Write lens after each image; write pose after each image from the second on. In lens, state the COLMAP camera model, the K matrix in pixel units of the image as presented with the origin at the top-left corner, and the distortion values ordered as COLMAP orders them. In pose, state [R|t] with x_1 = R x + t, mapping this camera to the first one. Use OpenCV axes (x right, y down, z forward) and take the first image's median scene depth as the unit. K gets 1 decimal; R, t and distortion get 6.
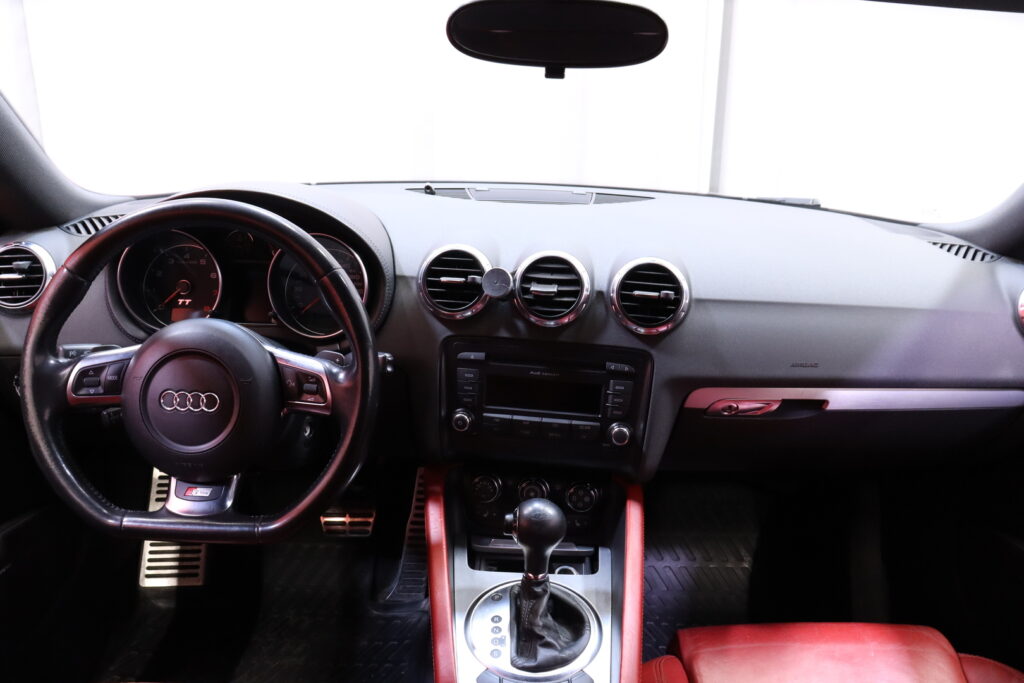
lens RADIAL K [[824.1, 0, 512.0], [0, 824.1, 341.5], [0, 0, 1]] dist [-0.176567, 0.130934]
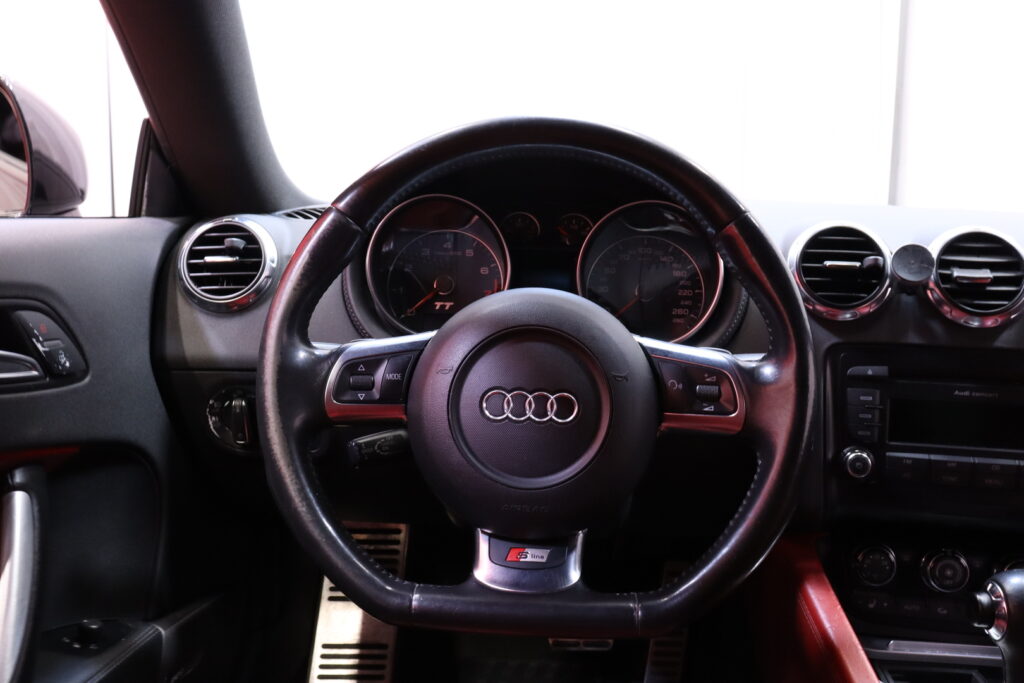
lens RADIAL K [[824.1, 0, 512.0], [0, 824.1, 341.5], [0, 0, 1]] dist [-0.176567, 0.130934]
pose [[0.995980, -0.002914, -0.089524, -0.302724], [-0.010979, 0.987961, -0.154310, 0.105378], [0.088896, 0.154673, 0.983958, 0.298068]]
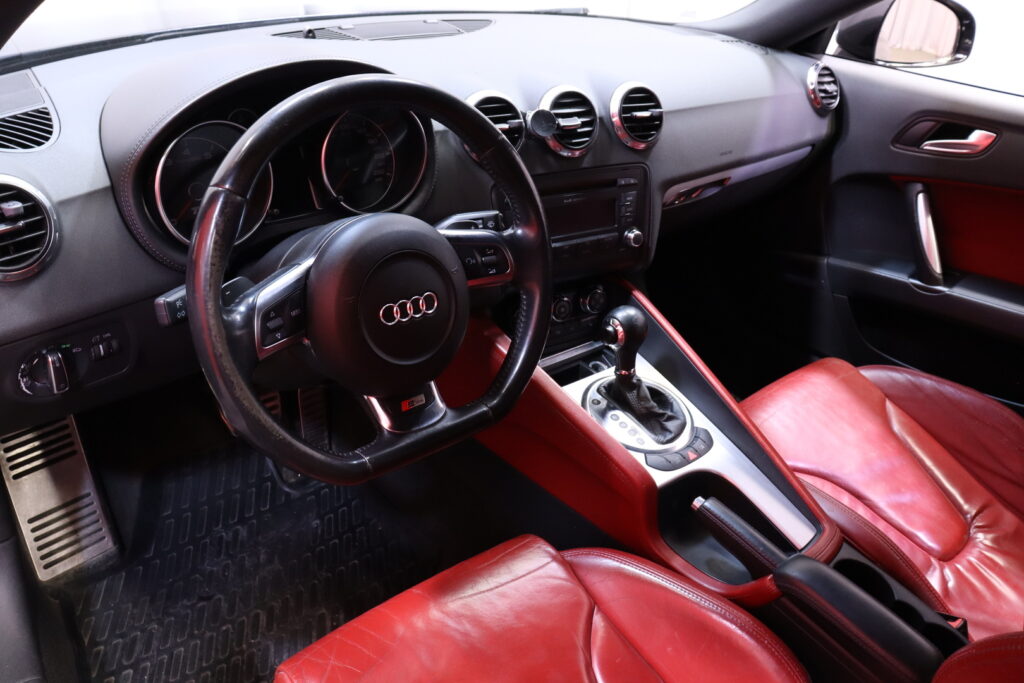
lens RADIAL K [[824.1, 0, 512.0], [0, 824.1, 341.5], [0, 0, 1]] dist [-0.176567, 0.130934]
pose [[0.770772, -0.304659, 0.559547, -0.709921], [0.158058, 0.942239, 0.295302, -0.121597], [-0.617194, -0.139170, 0.774405, 0.181002]]
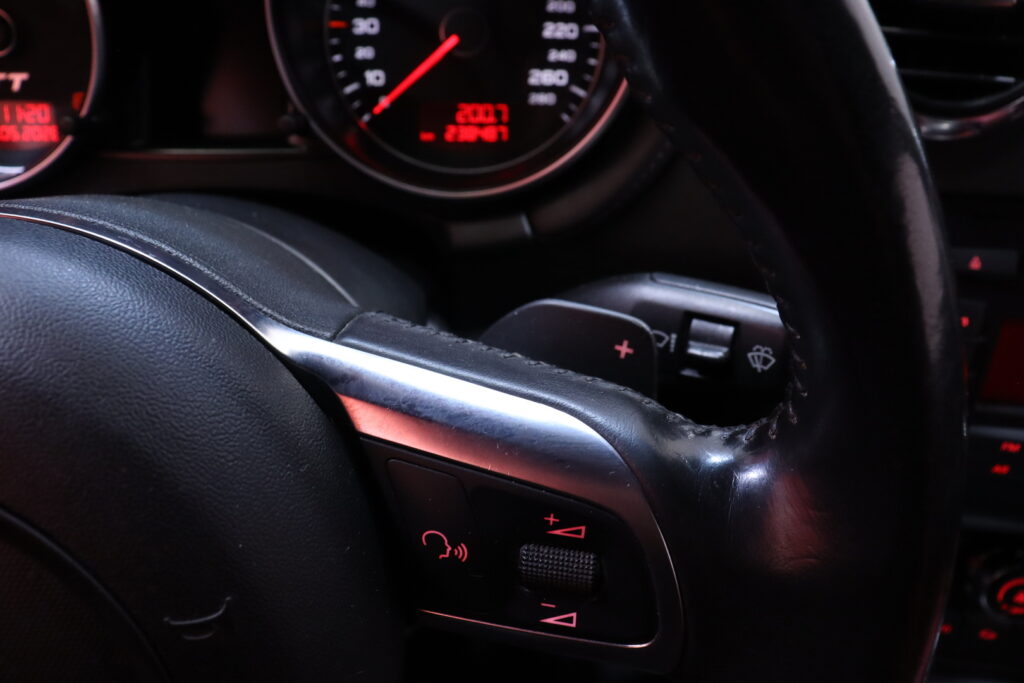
lens RADIAL K [[824.1, 0, 512.0], [0, 824.1, 341.5], [0, 0, 1]] dist [-0.176567, 0.130934]
pose [[0.999899, -0.010298, -0.009833, -0.223614], [0.012814, 0.951890, 0.306173, -0.046614], [0.006207, -0.306268, 0.951925, 0.734185]]
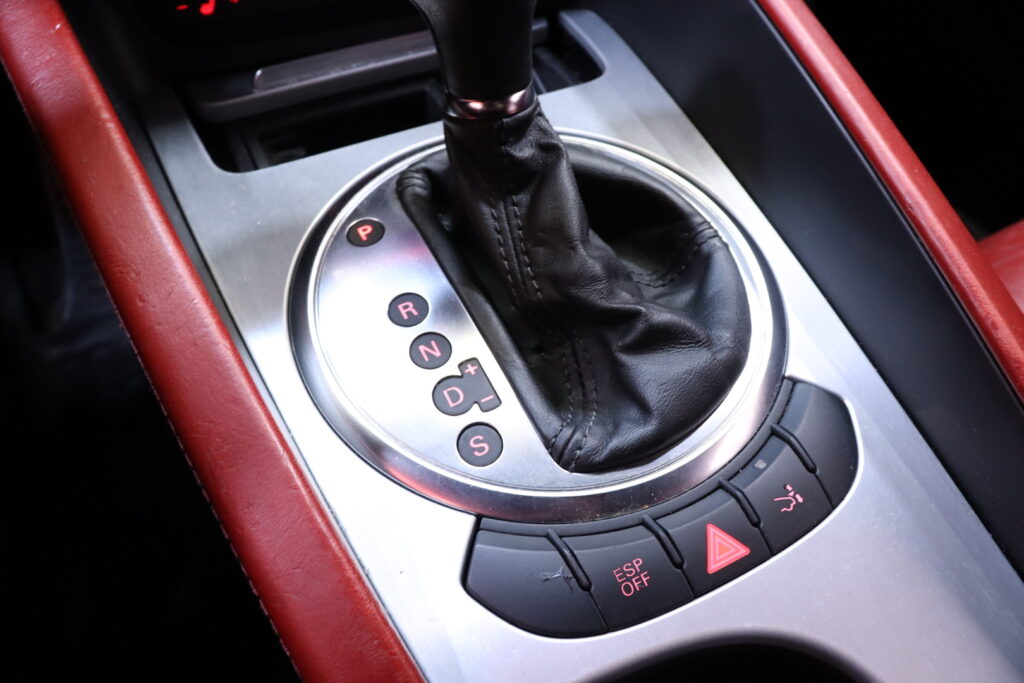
lens RADIAL K [[824.1, 0, 512.0], [0, 824.1, 341.5], [0, 0, 1]] dist [-0.176567, 0.130934]
pose [[0.892523, -0.360641, 0.270815, -0.061394], [0.194054, 0.849134, 0.491237, 0.213227], [-0.407118, -0.385888, 0.827856, 0.712118]]
